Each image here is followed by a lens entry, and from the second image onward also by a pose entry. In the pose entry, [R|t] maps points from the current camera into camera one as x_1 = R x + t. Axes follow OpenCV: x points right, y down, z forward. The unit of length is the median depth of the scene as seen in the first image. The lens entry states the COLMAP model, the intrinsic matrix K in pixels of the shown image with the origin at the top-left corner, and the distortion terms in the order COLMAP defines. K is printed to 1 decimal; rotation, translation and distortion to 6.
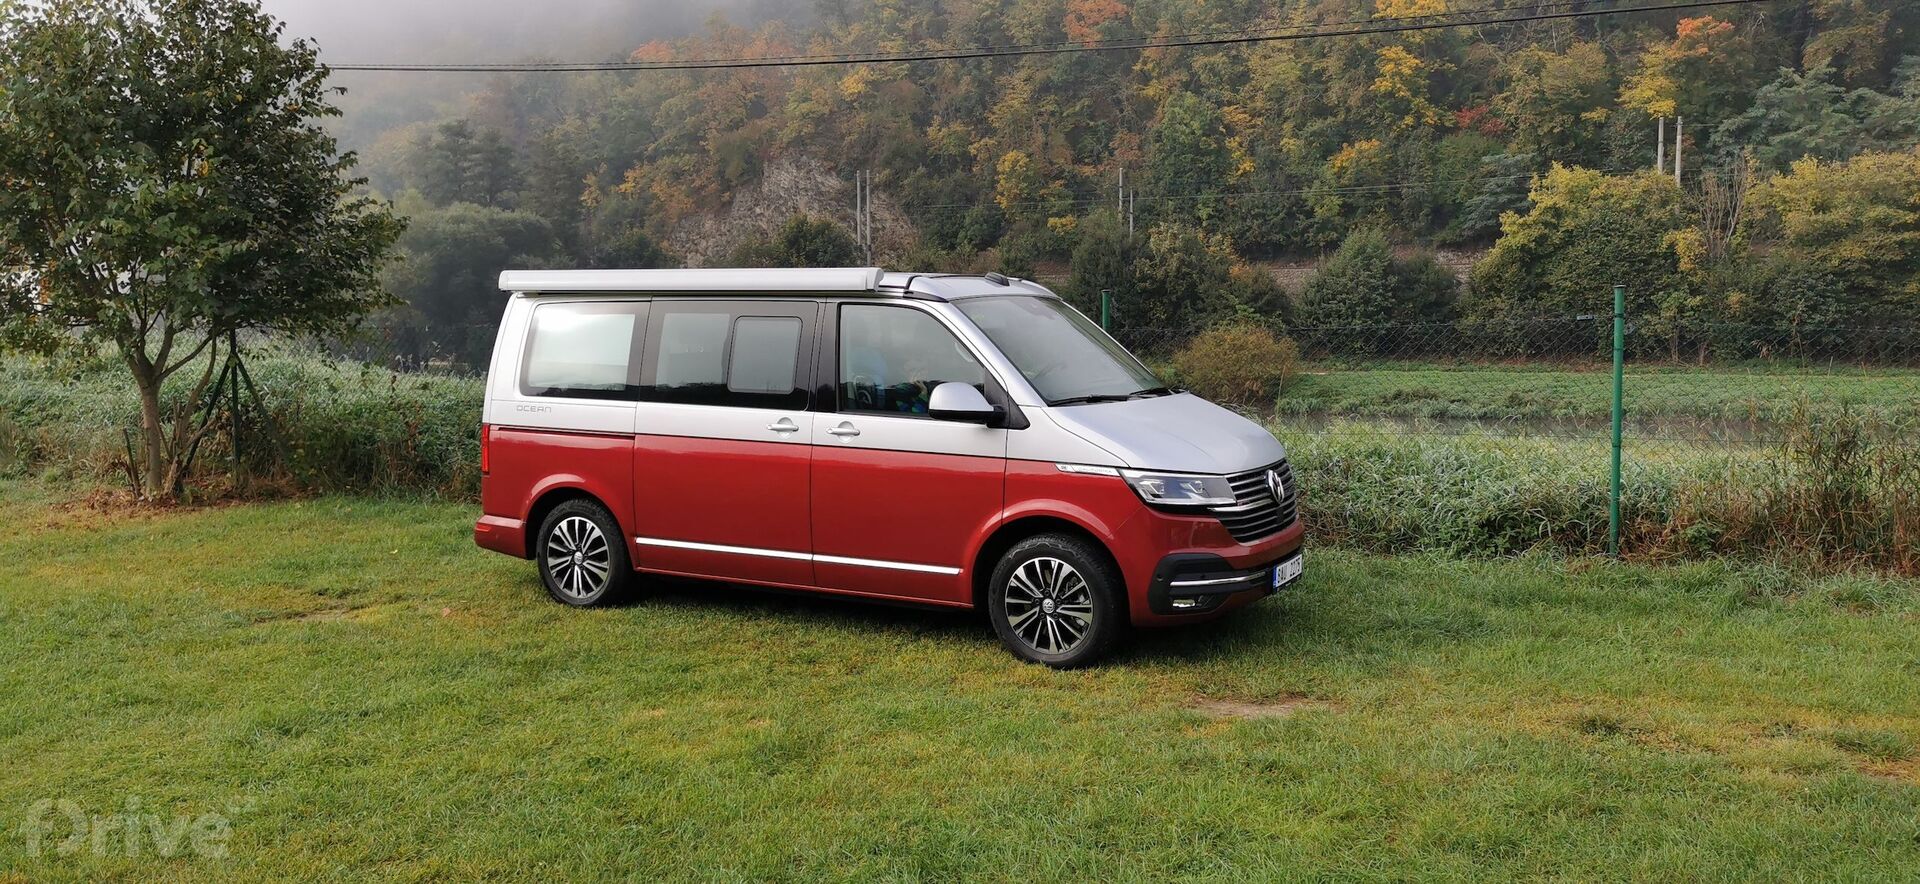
lens RADIAL K [[1492.7, 0, 955.1], [0, 1492.7, 447.7], [0, 0, 1]] dist [0.042008, -0.053893]
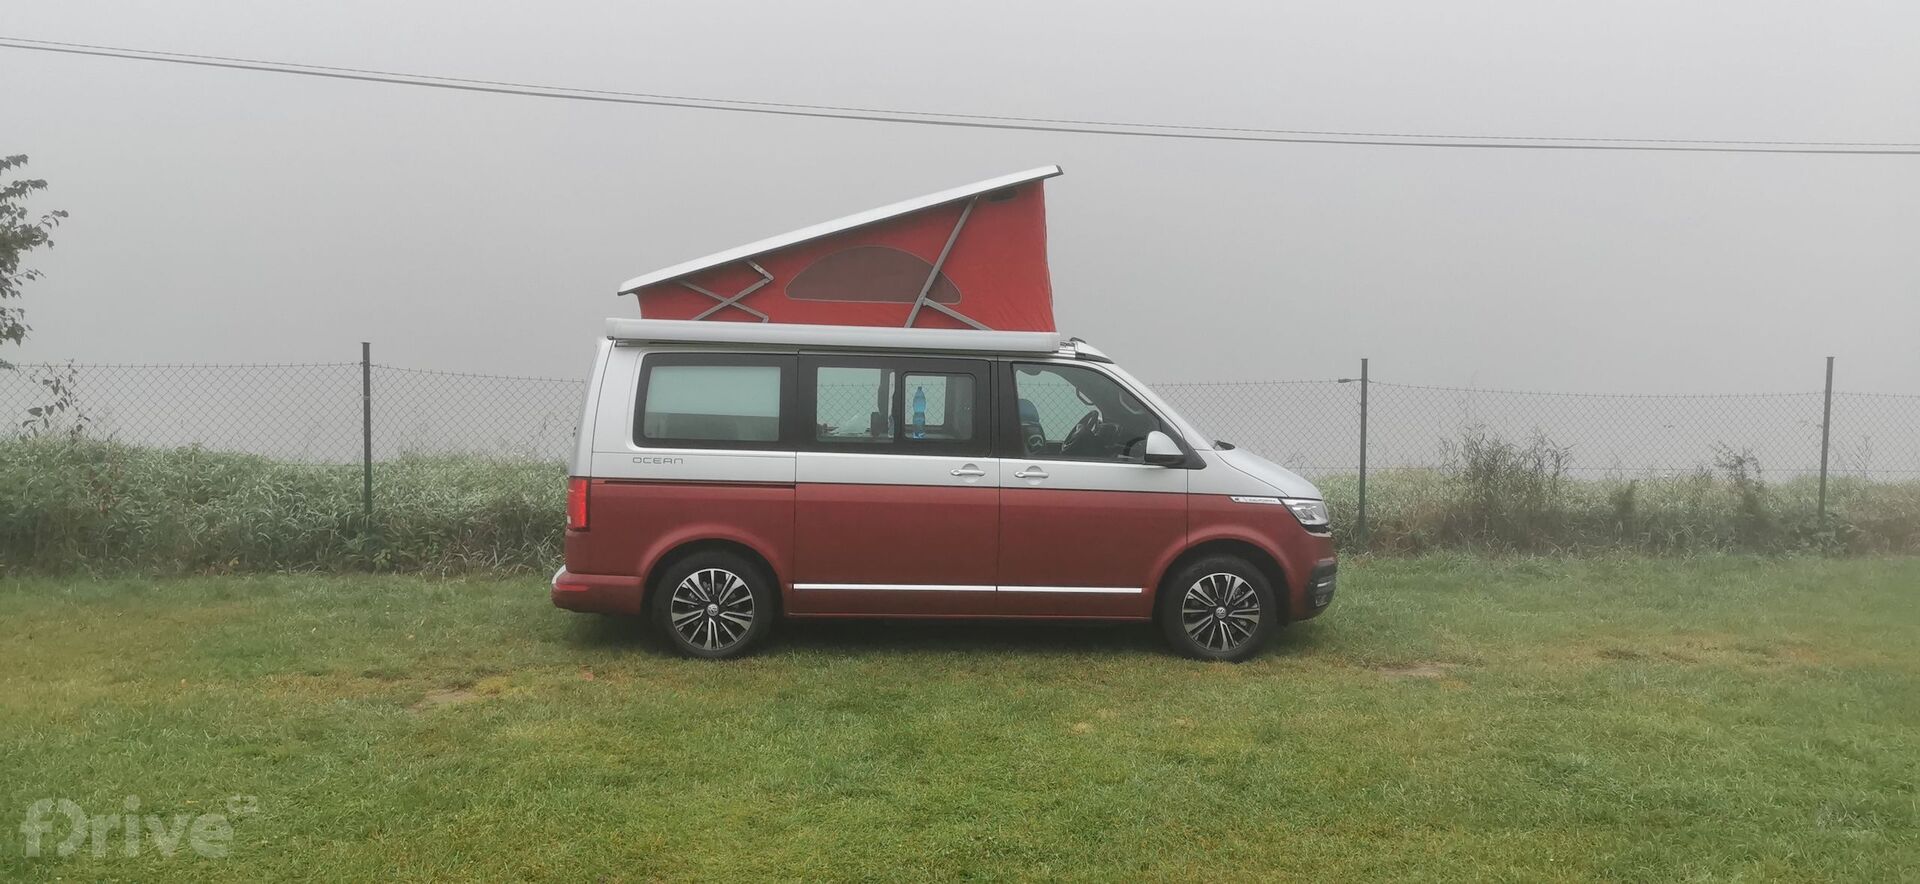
lens RADIAL K [[1492.7, 0, 951.8], [0, 1492.7, 441.5], [0, 0, 1]] dist [0.042008, -0.053893]
pose [[0.823614, -0.010698, 0.567050, -0.690606], [0.027928, 0.999374, -0.021710, -0.012173], [-0.566463, 0.033718, 0.823397, 0.088782]]
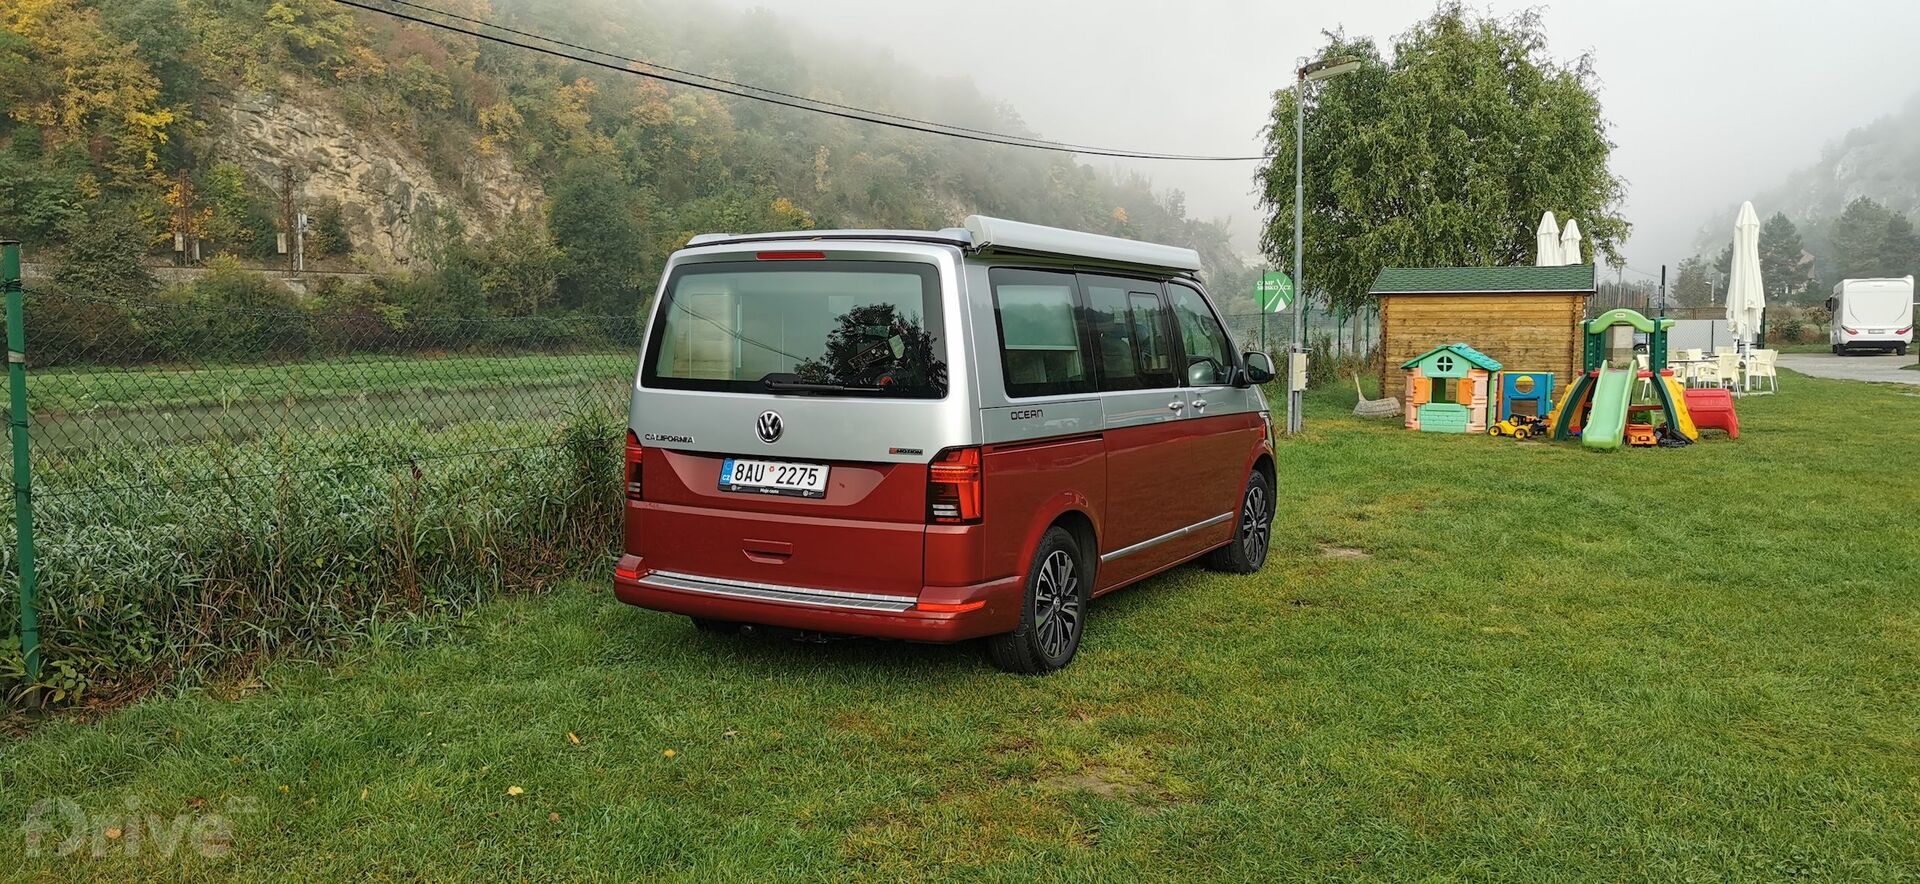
lens RADIAL K [[1492.7, 0, 974.0], [0, 1492.7, 445.2], [0, 0, 1]] dist [0.042008, -0.053893]
pose [[-0.028562, -0.079682, 0.996411, -1.014723], [0.085380, 0.992980, 0.081855, -0.073508], [-0.995939, 0.087412, -0.021559, 1.063220]]
